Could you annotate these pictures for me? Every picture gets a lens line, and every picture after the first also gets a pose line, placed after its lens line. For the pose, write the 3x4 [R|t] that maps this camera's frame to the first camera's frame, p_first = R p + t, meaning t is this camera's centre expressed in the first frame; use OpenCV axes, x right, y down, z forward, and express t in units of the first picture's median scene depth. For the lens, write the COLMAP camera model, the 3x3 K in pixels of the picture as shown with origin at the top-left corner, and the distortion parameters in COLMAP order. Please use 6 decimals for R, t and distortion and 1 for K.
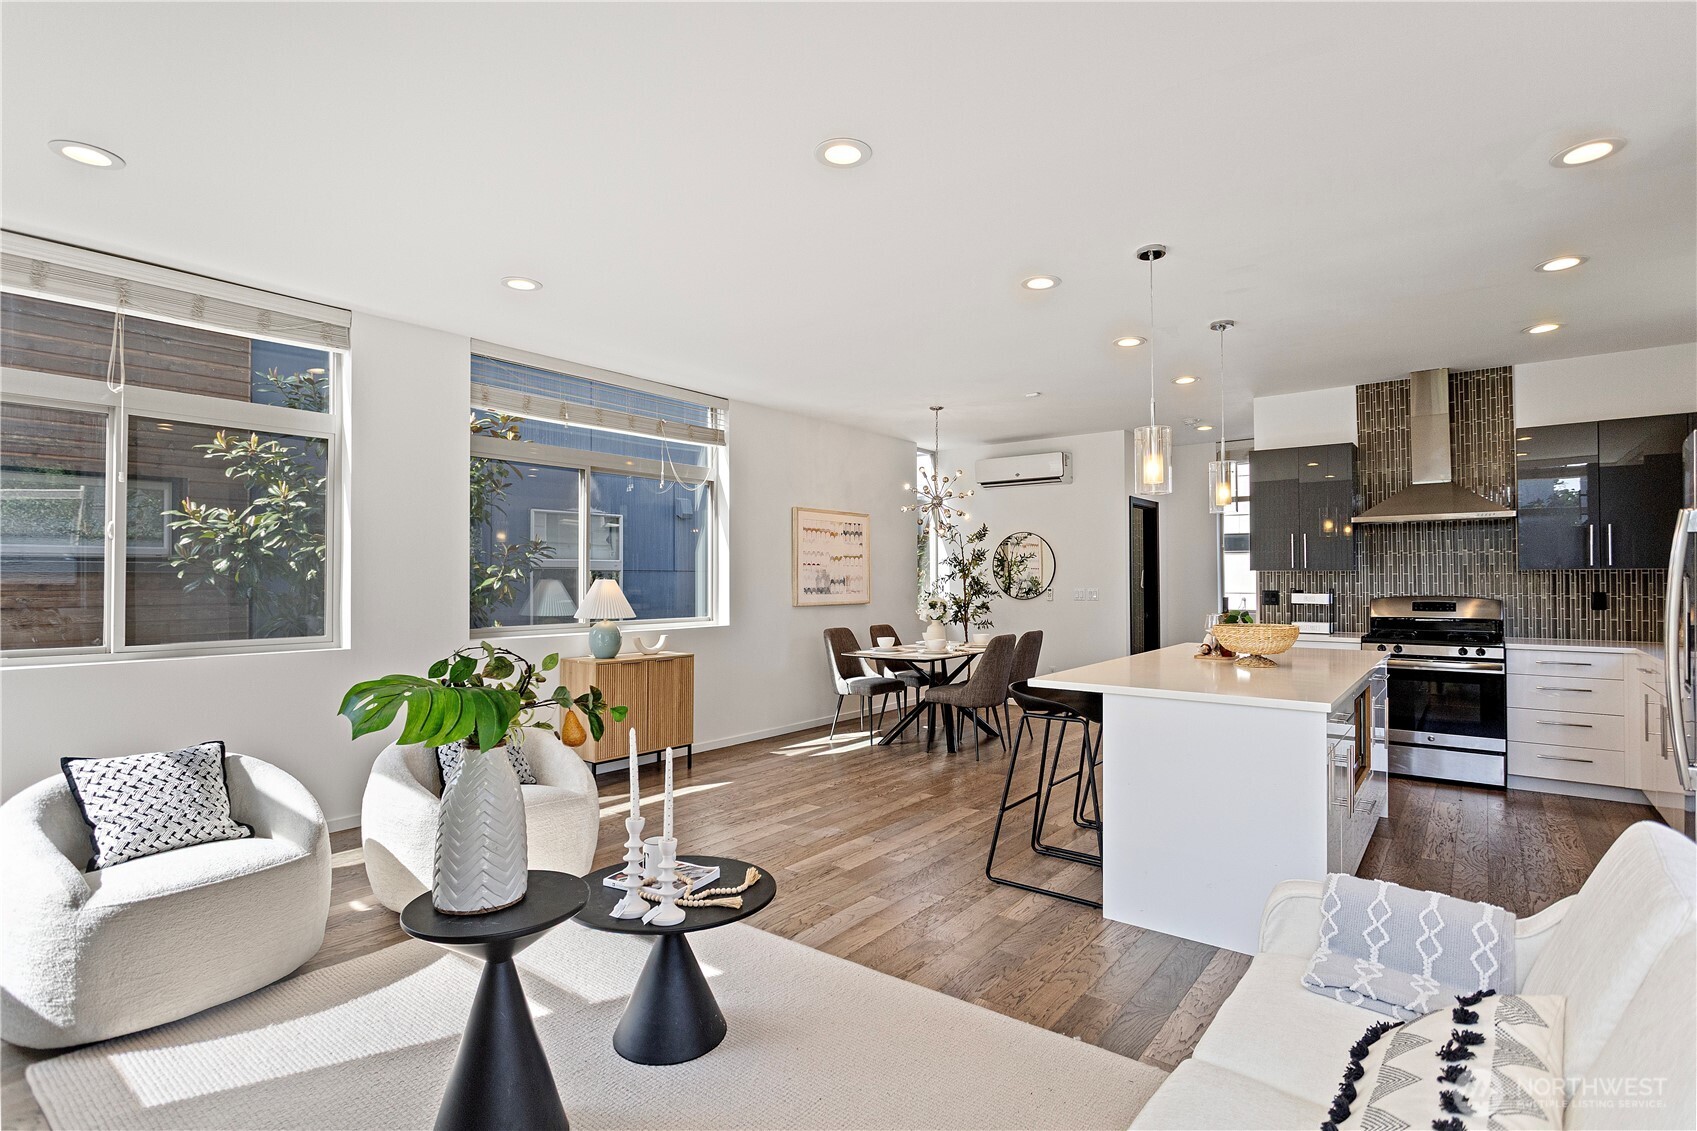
lens RADIAL K [[835.3, 0, 842.3], [0, 835.3, 568.8], [0, 0, 1]] dist [-0.011674, 0.003622]
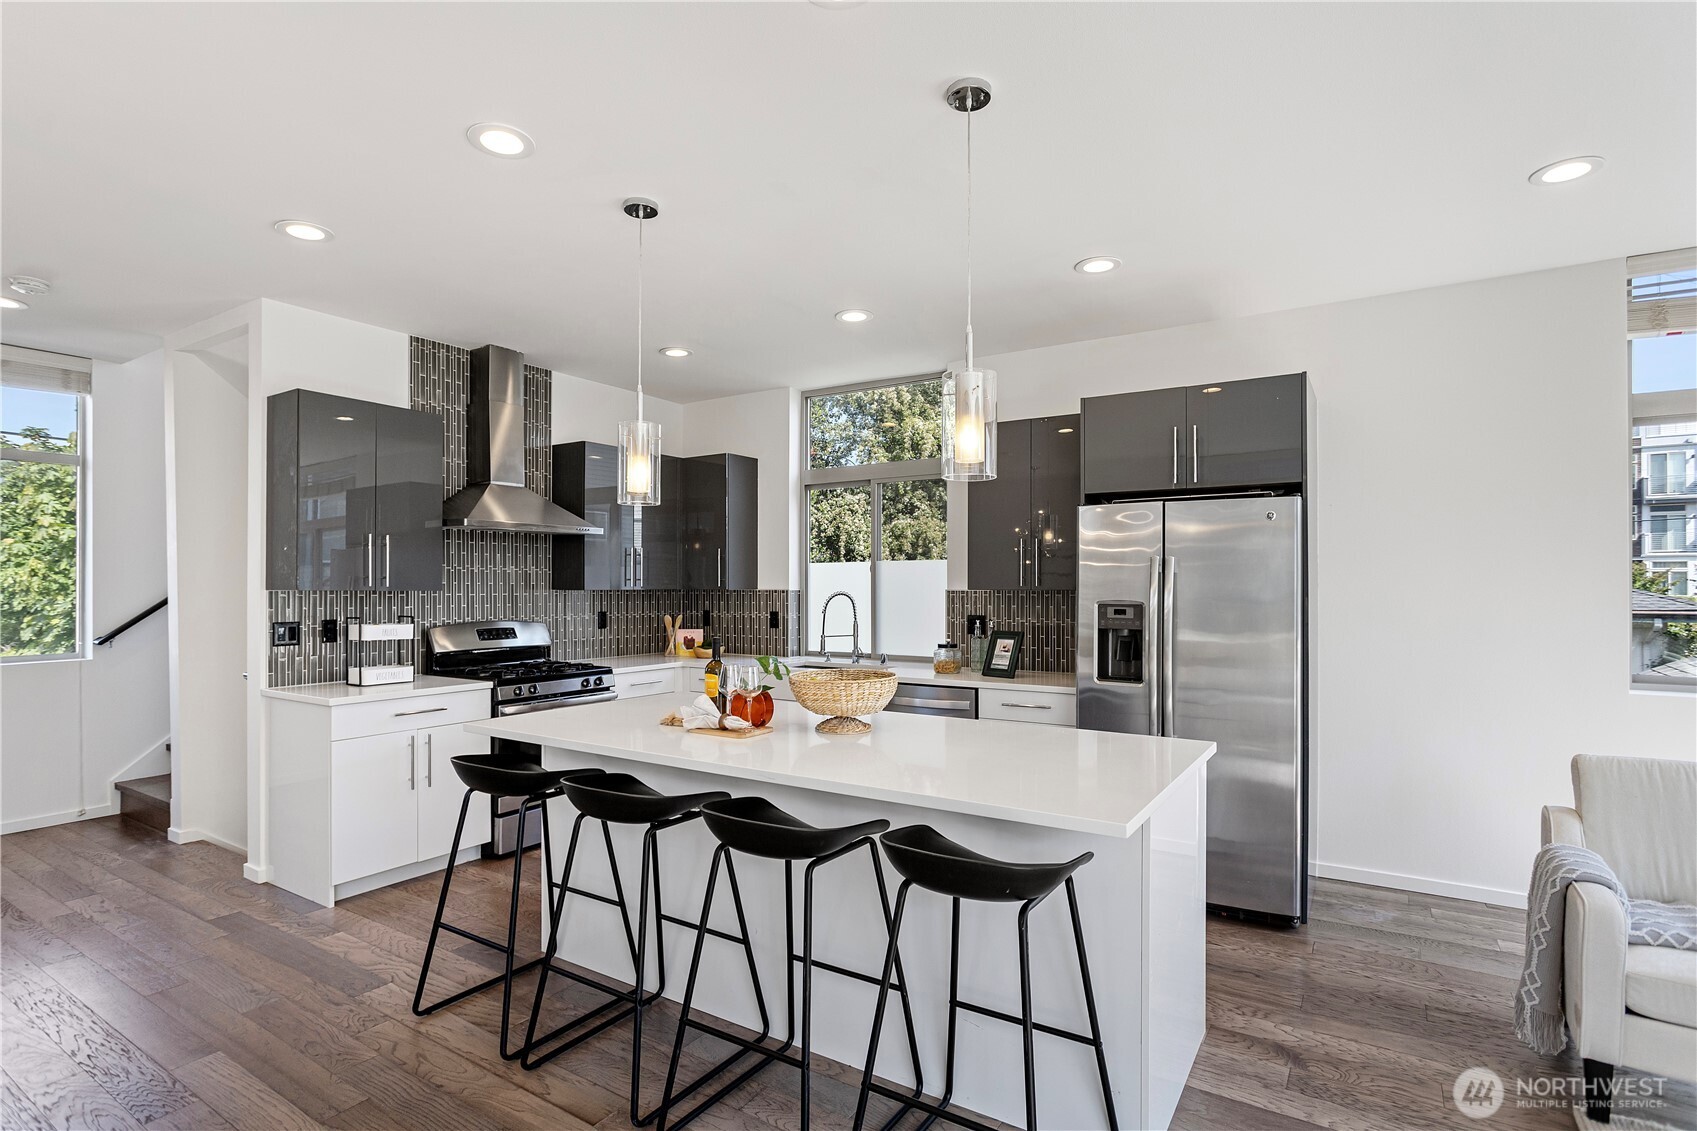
lens RADIAL K [[835.3, 0, 861.2], [0, 835.3, 581.9], [0, 0, 1]] dist [-0.011674, 0.003622]
pose [[-0.098565, 0.008891, 0.995091, -0.157967], [-0.012785, 0.999866, -0.010200, -0.002384], [-0.995048, -0.013728, -0.098439, 0.733399]]
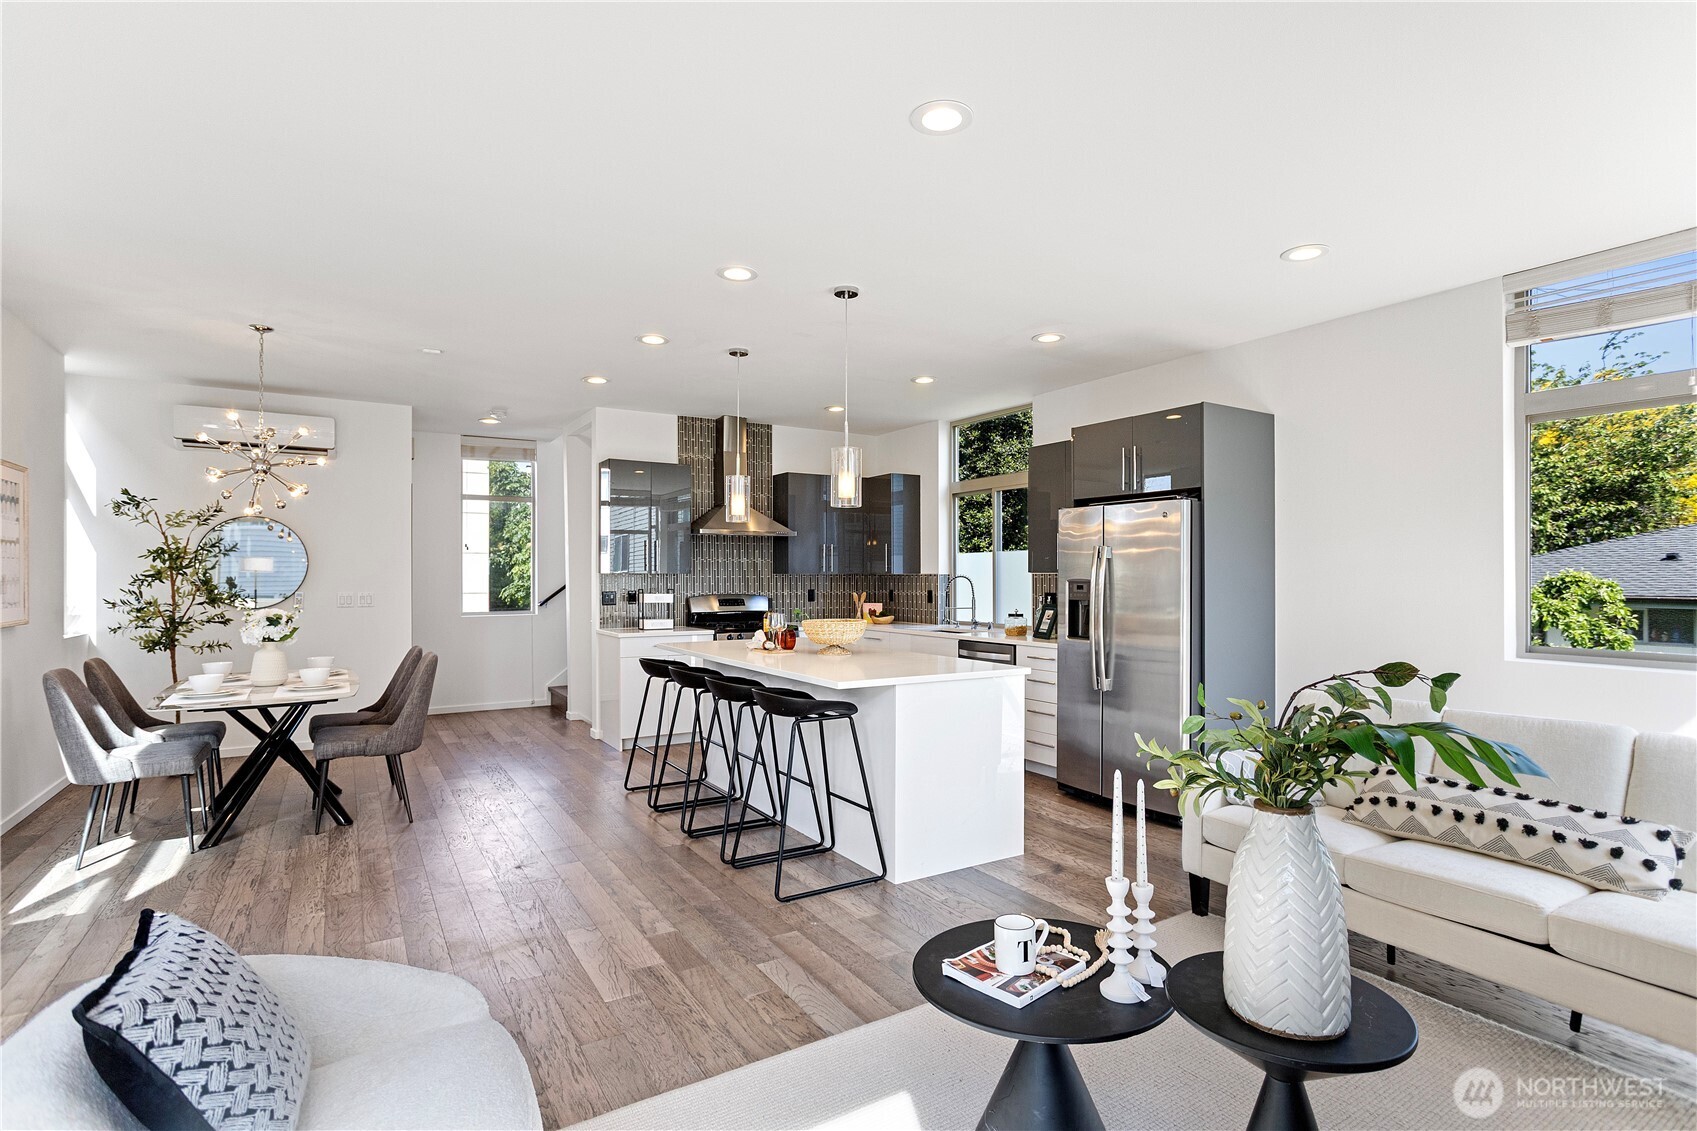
lens RADIAL K [[835.3, 0, 866.0], [0, 835.3, 580.5], [0, 0, 1]] dist [-0.011674, 0.003622]
pose [[0.332916, -0.003481, 0.942950, -0.440264], [-0.011493, 0.999904, 0.007749, -0.000436], [-0.942887, -0.013417, 0.332844, 0.384716]]
